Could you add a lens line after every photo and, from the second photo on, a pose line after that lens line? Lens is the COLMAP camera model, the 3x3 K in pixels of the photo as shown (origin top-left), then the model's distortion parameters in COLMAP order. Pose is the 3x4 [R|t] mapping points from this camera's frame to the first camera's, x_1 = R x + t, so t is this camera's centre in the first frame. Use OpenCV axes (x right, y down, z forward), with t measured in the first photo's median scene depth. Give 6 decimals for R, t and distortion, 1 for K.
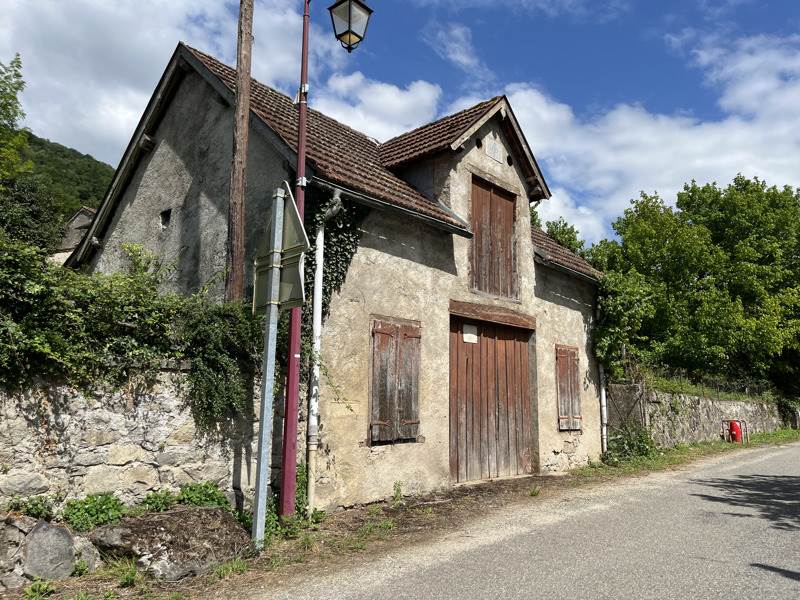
lens RADIAL K [[605.3, 0, 400.0], [0, 605.3, 300.0], [0, 0, 1]] dist [0.061017, -0.068372]
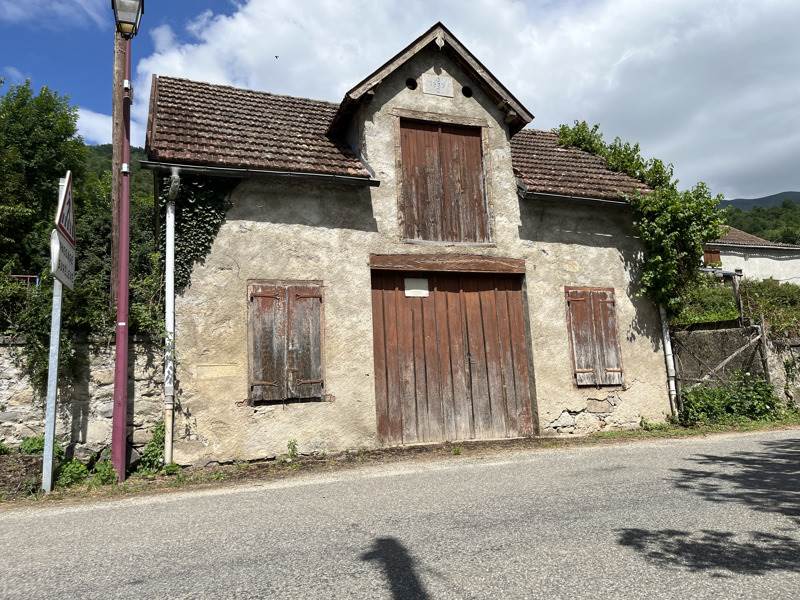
lens RADIAL K [[605.3, 0, 400.0], [0, 605.3, 300.0], [0, 0, 1]] dist [0.061017, -0.068372]
pose [[0.878401, -0.133196, -0.458988, 0.532104], [0.136595, 0.990287, -0.025962, 0.098325], [0.457988, -0.039890, 0.888063, 0.161979]]
